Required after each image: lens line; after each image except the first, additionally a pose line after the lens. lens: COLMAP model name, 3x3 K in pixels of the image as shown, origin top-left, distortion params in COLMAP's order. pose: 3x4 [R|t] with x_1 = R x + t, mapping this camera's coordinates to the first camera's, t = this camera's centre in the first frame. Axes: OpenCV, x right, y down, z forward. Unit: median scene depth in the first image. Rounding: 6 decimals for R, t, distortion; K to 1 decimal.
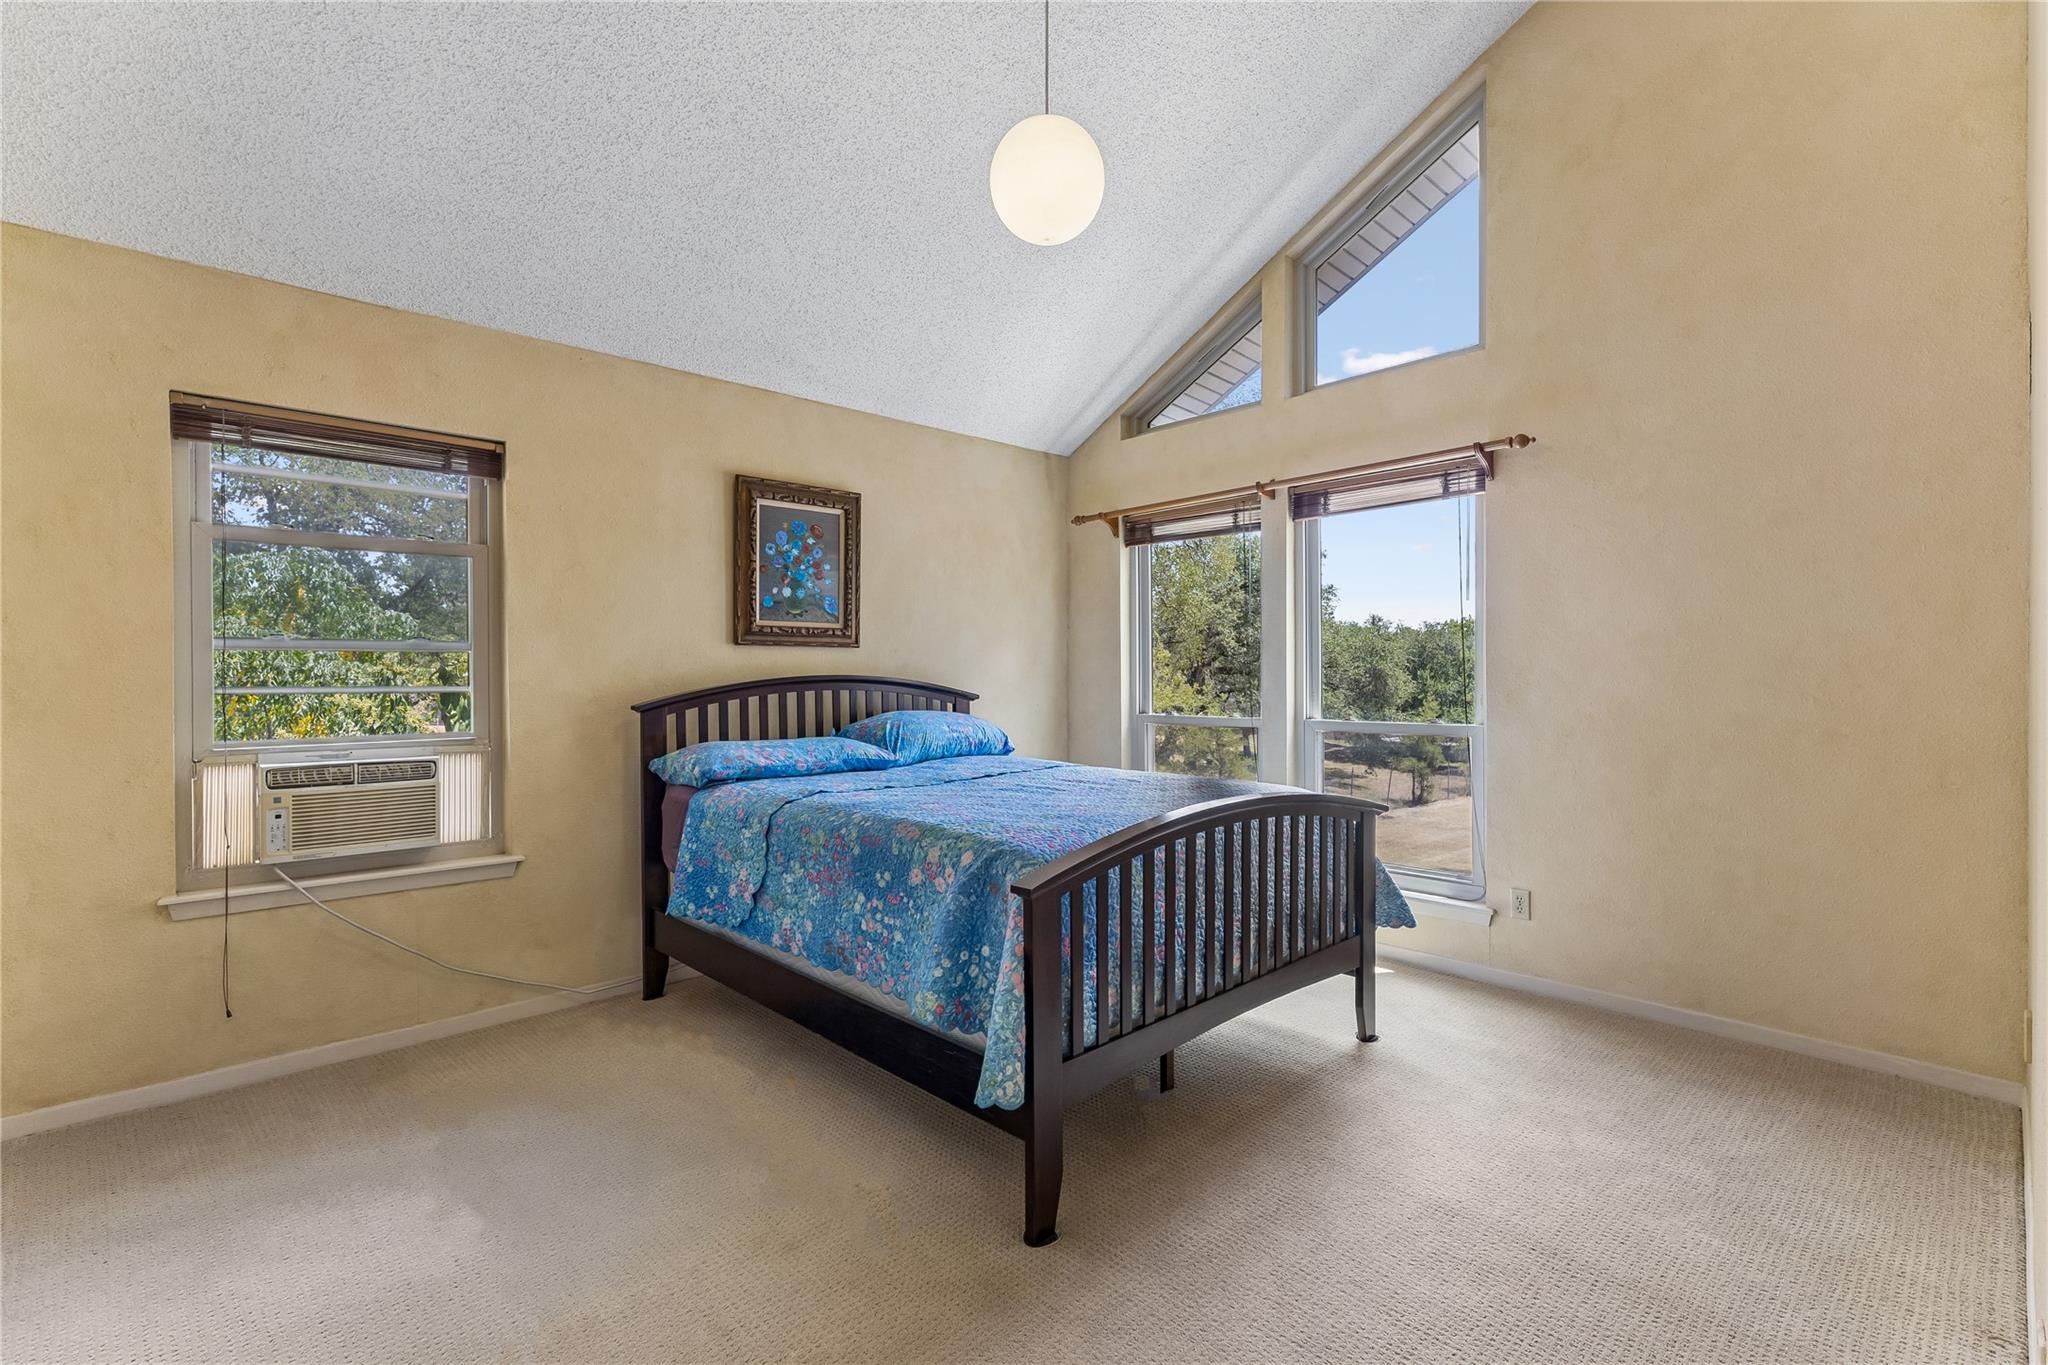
lens RADIAL K [[941.2, 0, 1022.9], [0, 941.2, 686.3], [0, 0, 1]] dist [0.001089, 0.000014]
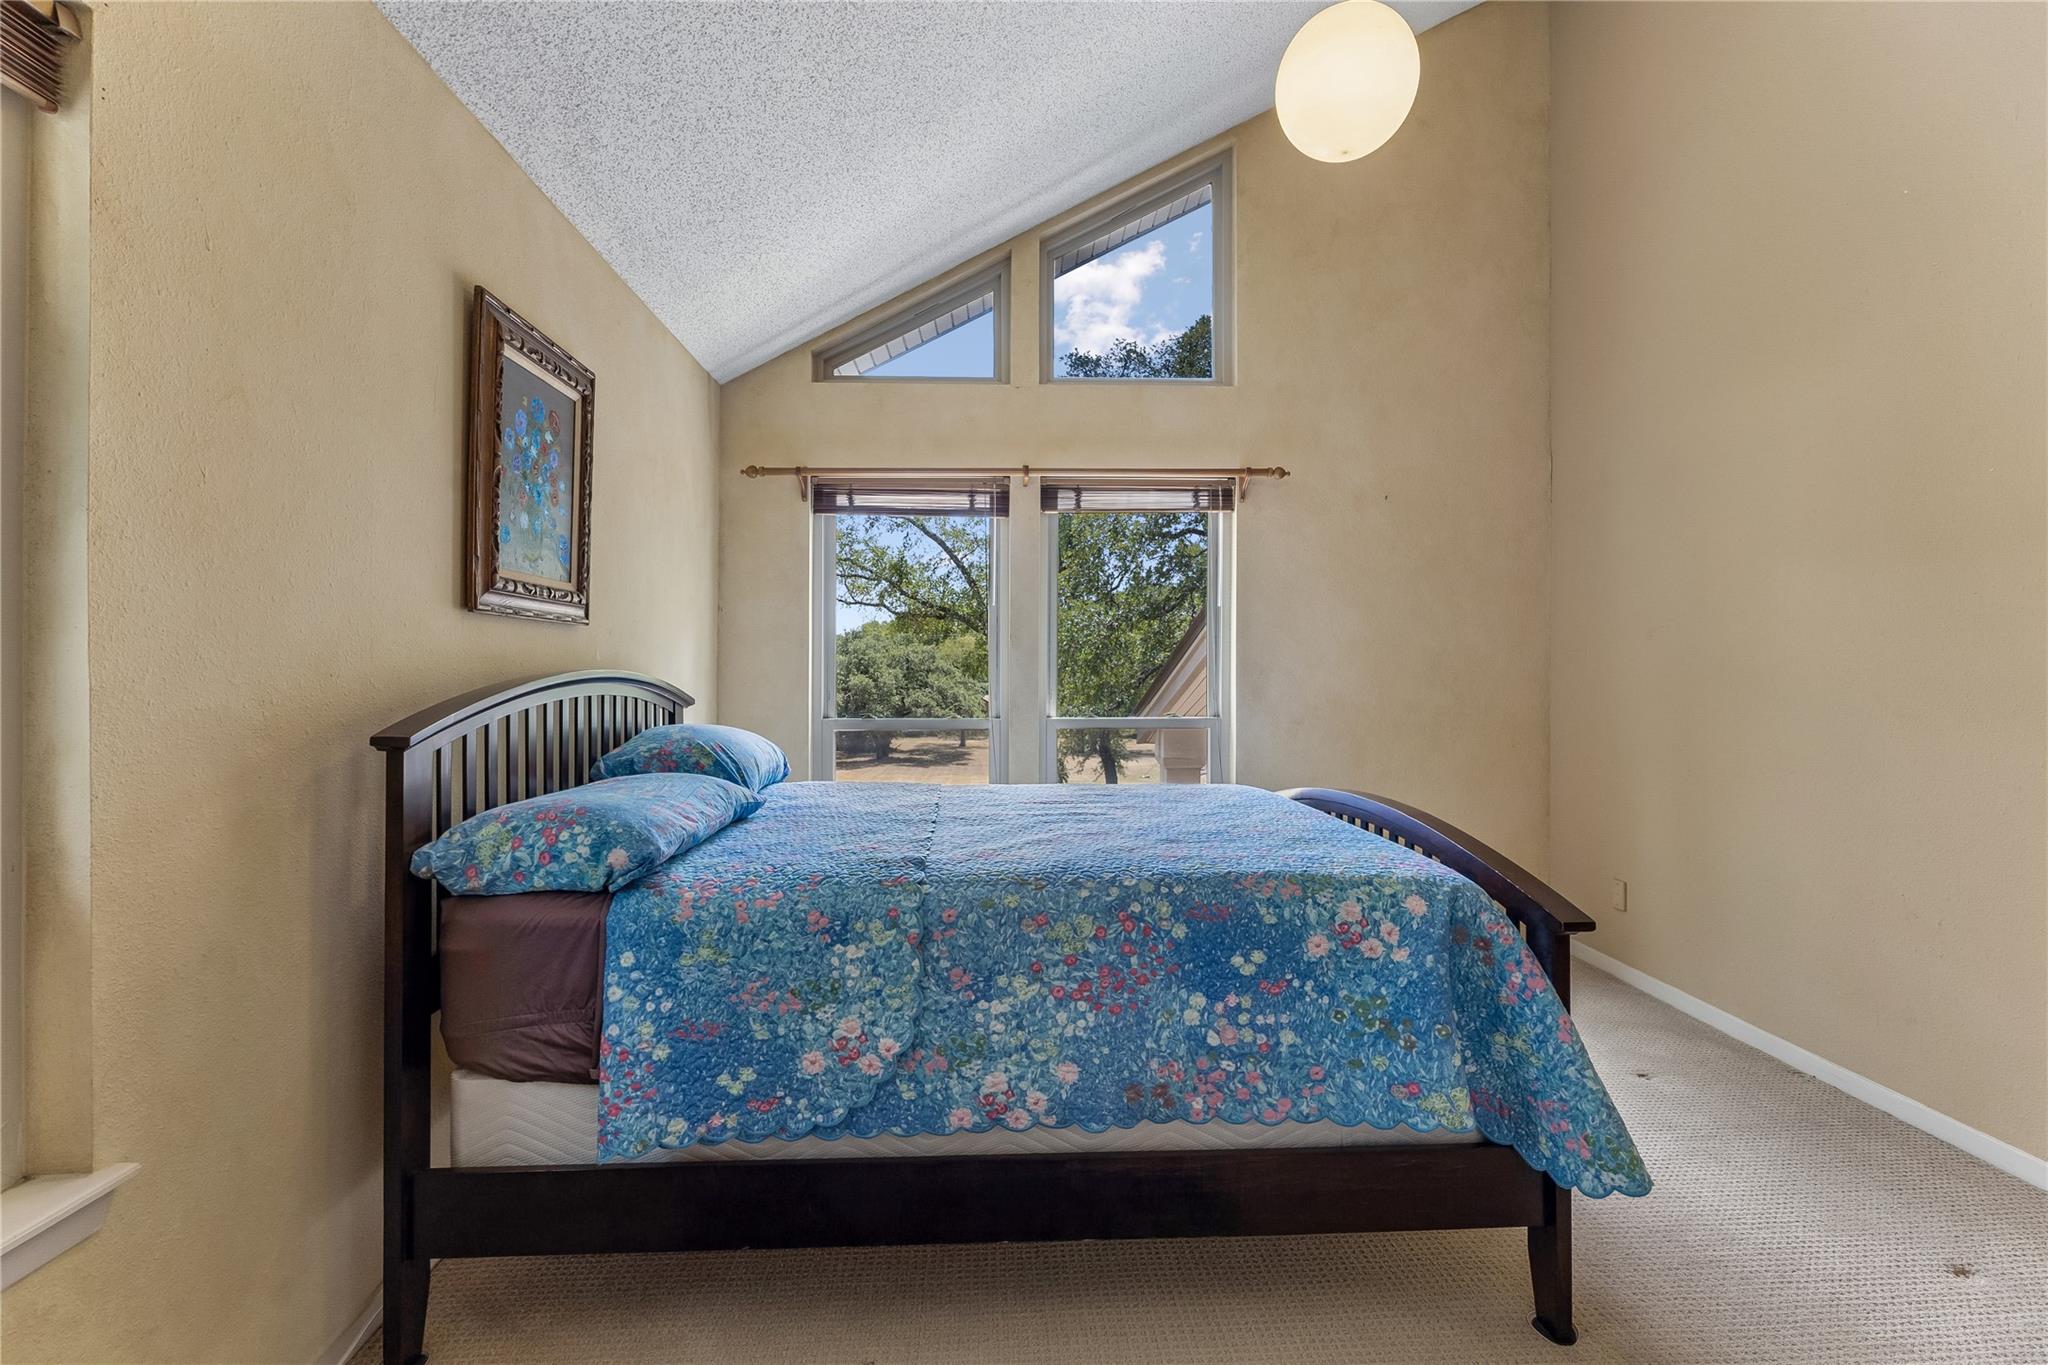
lens RADIAL K [[941.2, 0, 1026.8], [0, 941.2, 674.3], [0, 0, 1]] dist [0.001089, 0.000014]
pose [[0.649174, 0.001251, 0.760639, -0.704995], [0.005787, 0.999962, -0.006584, -0.005025], [-0.760618, 0.008676, 0.649141, 0.600573]]
